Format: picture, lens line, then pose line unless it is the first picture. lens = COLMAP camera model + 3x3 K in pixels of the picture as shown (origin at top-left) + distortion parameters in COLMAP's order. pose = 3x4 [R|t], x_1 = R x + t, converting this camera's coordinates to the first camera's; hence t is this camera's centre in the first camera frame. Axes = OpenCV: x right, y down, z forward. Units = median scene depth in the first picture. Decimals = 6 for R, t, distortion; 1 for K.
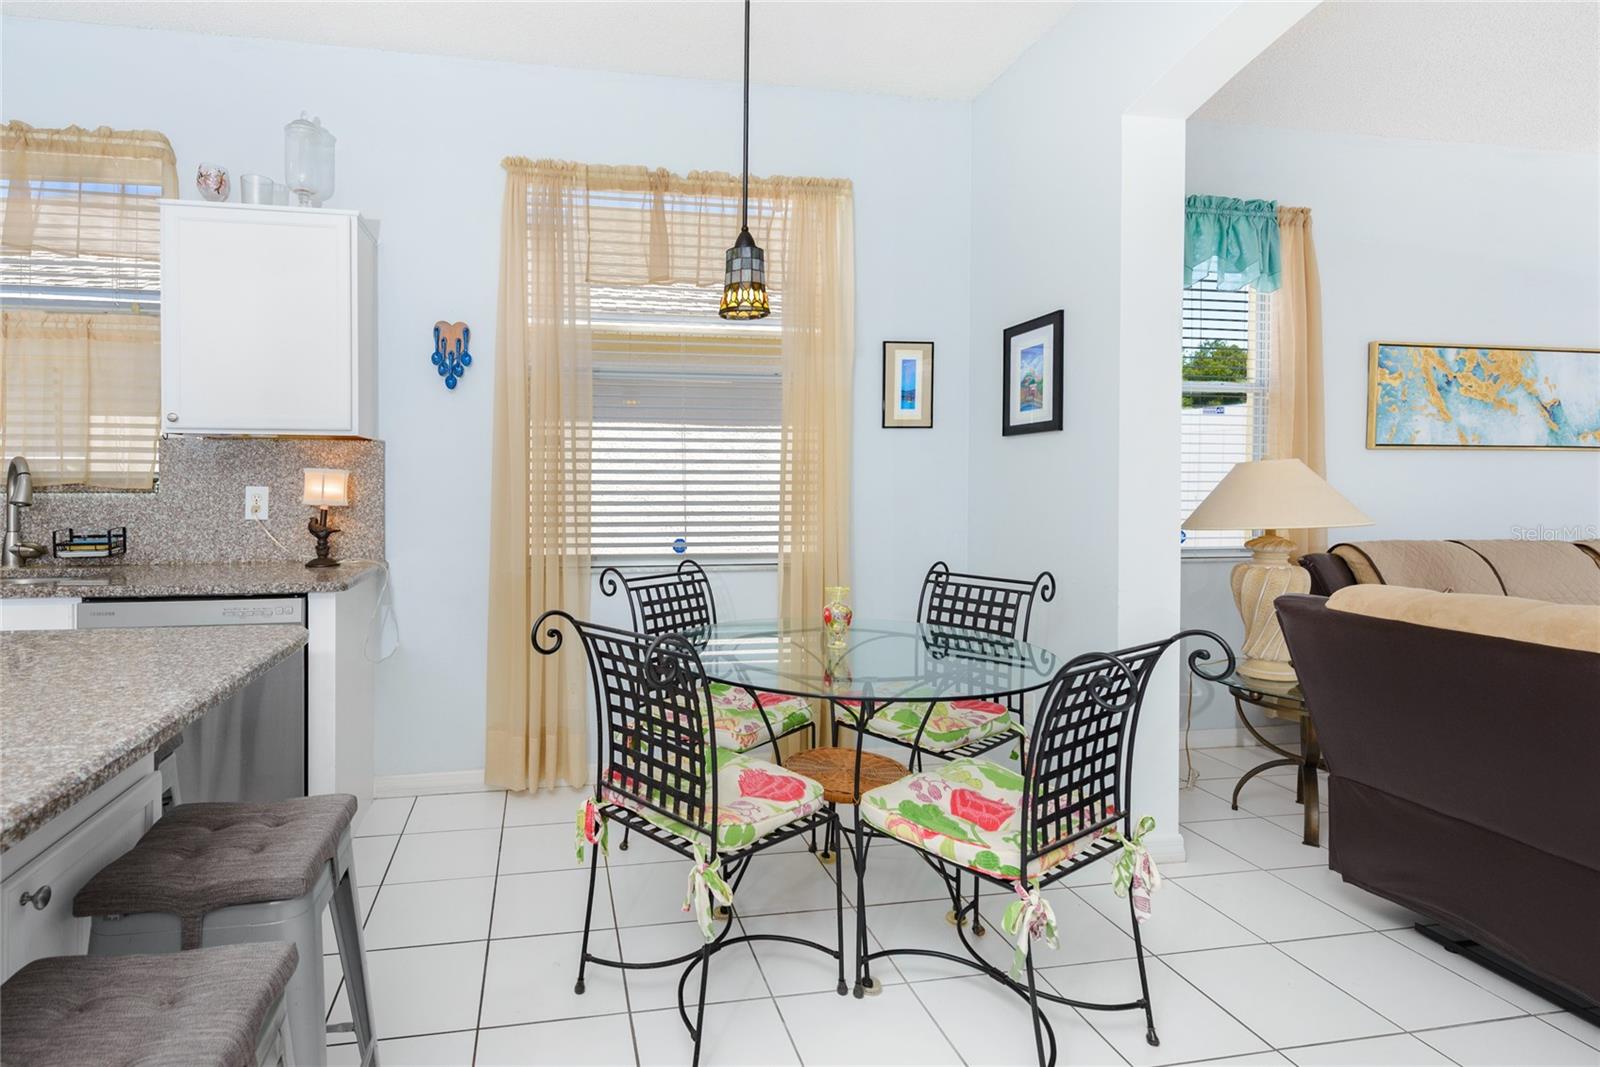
lens RADIAL K [[796.1, 0, 658.3], [0, 796.1, 494.7], [0, 0, 1]] dist [0.002608, -0.001597]
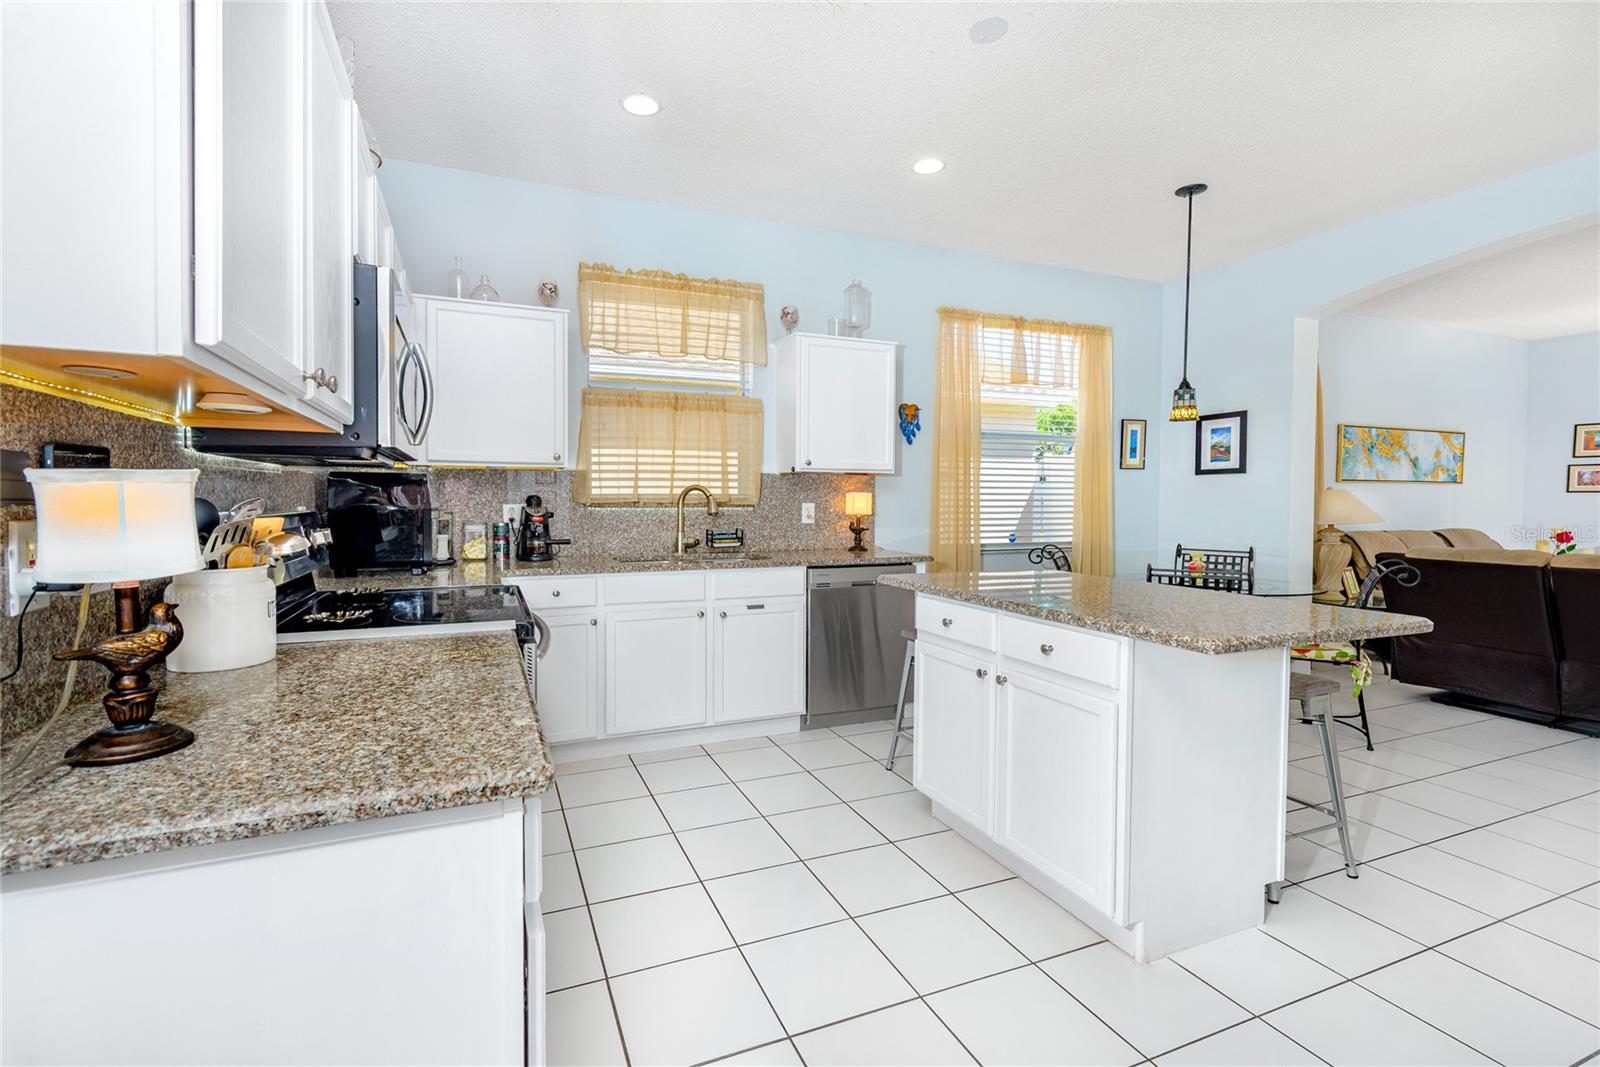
lens RADIAL K [[682.0, 0, 757.8], [0, 682.0, 526.2], [0, 0, 1]] dist [-0.010705, 0.000045]
pose [[0.983441, -0.006879, 0.181101, -0.865209], [0.002766, 0.999733, 0.022953, 0.004702], [-0.181210, -0.022072, 0.983197, -0.357070]]
